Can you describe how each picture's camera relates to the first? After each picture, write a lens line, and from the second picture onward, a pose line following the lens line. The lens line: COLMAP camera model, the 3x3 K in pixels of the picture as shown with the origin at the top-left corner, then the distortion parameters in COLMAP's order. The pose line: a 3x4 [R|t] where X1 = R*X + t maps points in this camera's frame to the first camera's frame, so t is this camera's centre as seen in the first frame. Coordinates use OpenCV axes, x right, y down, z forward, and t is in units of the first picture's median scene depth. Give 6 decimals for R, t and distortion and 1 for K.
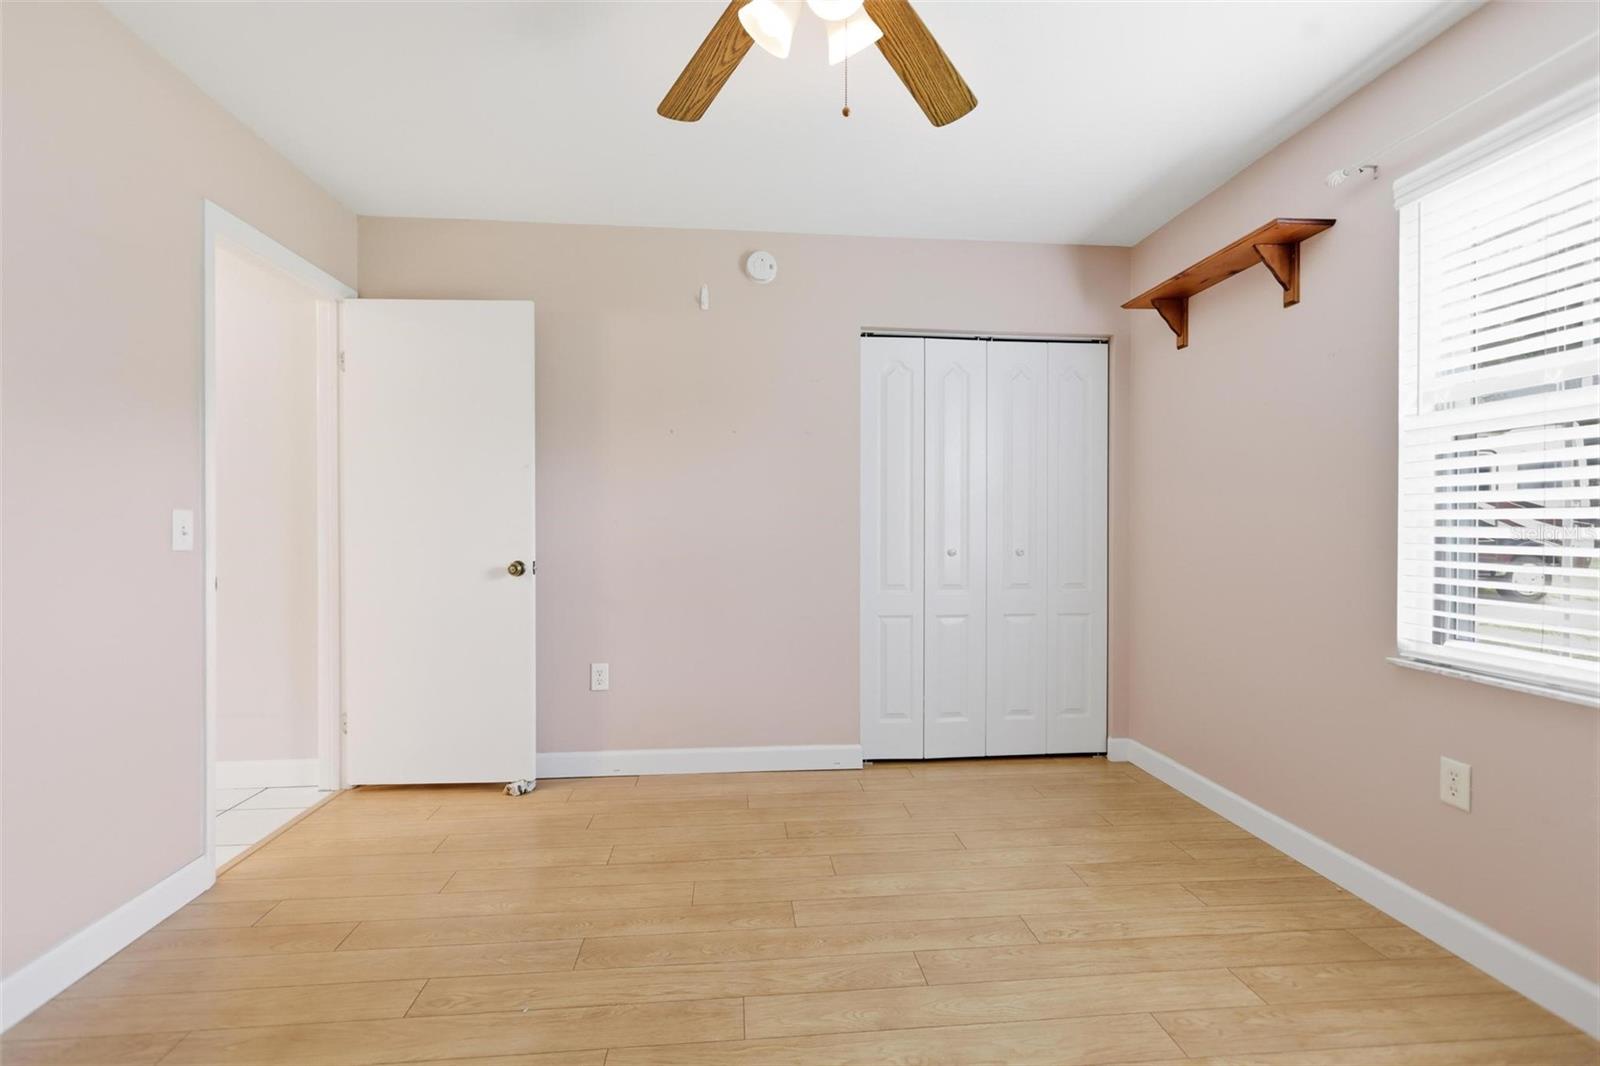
lens RADIAL K [[711.0, 0, 792.8], [0, 711.0, 531.0], [0, 0, 1]] dist [-0.001591, -0.000257]
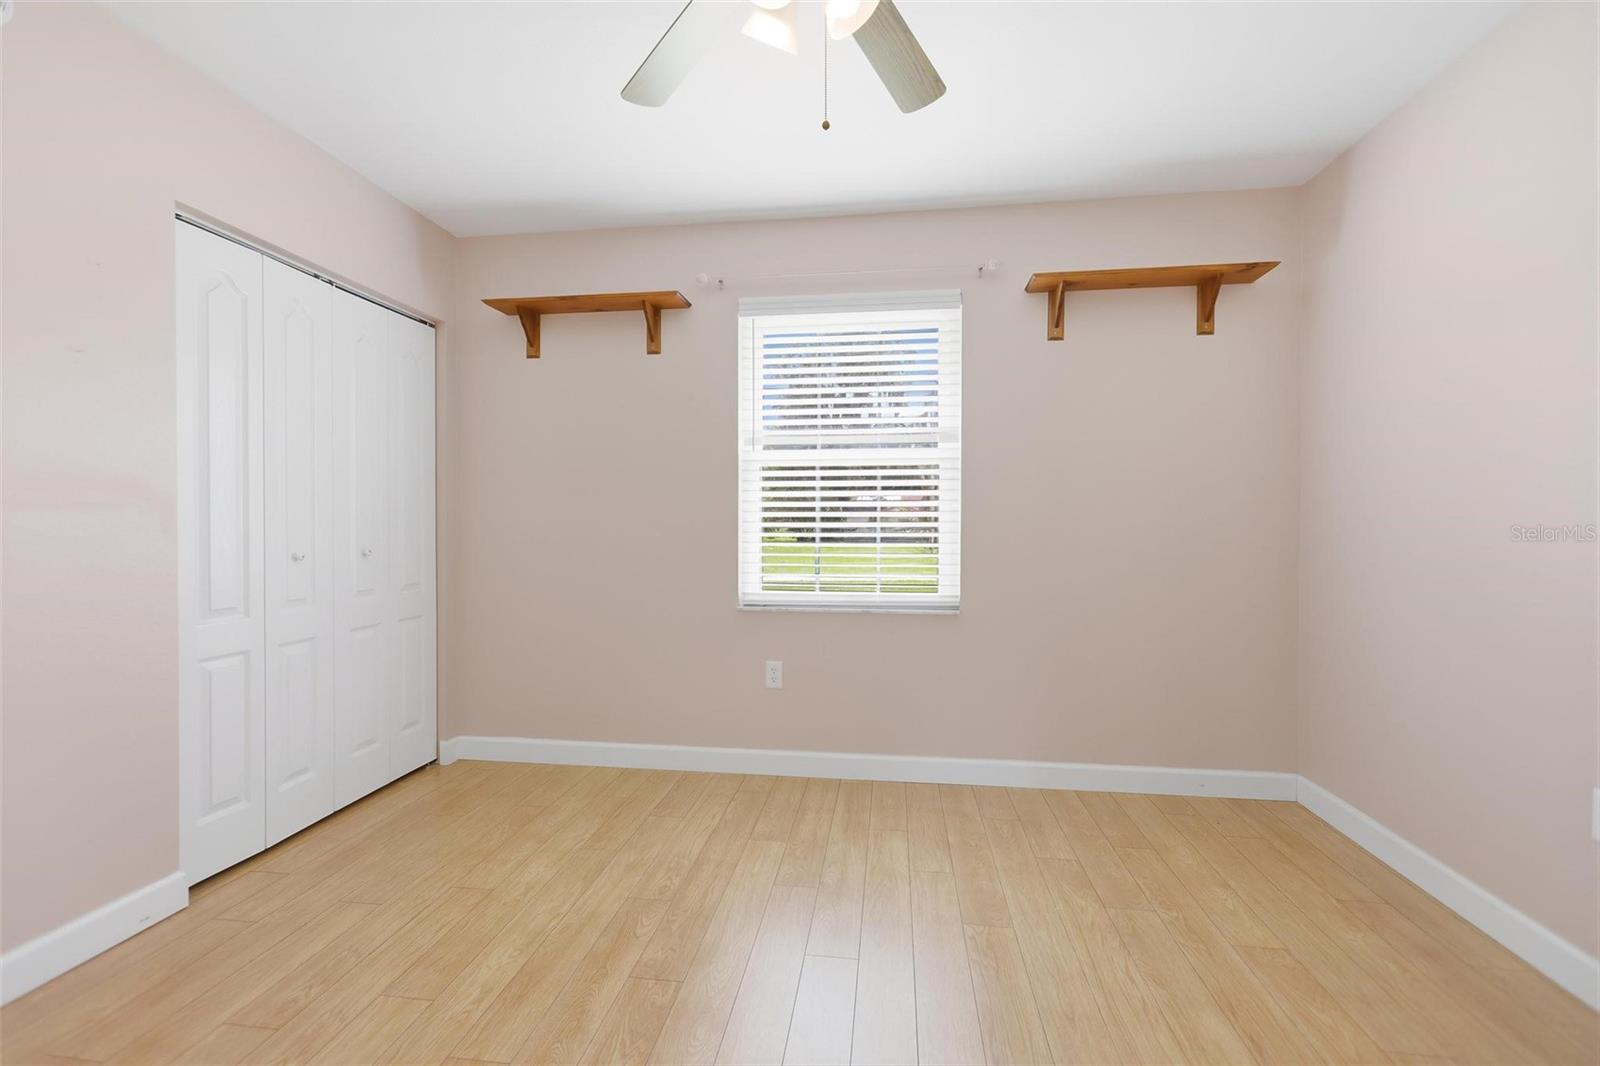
lens RADIAL K [[711.0, 0, 800.5], [0, 711.0, 528.2], [0, 0, 1]] dist [-0.001591, -0.000257]
pose [[0.213740, -0.011535, 0.976822, -0.551039], [0.006105, 0.999927, 0.010472, -0.005243], [-0.976872, 0.003725, 0.213795, 0.464369]]
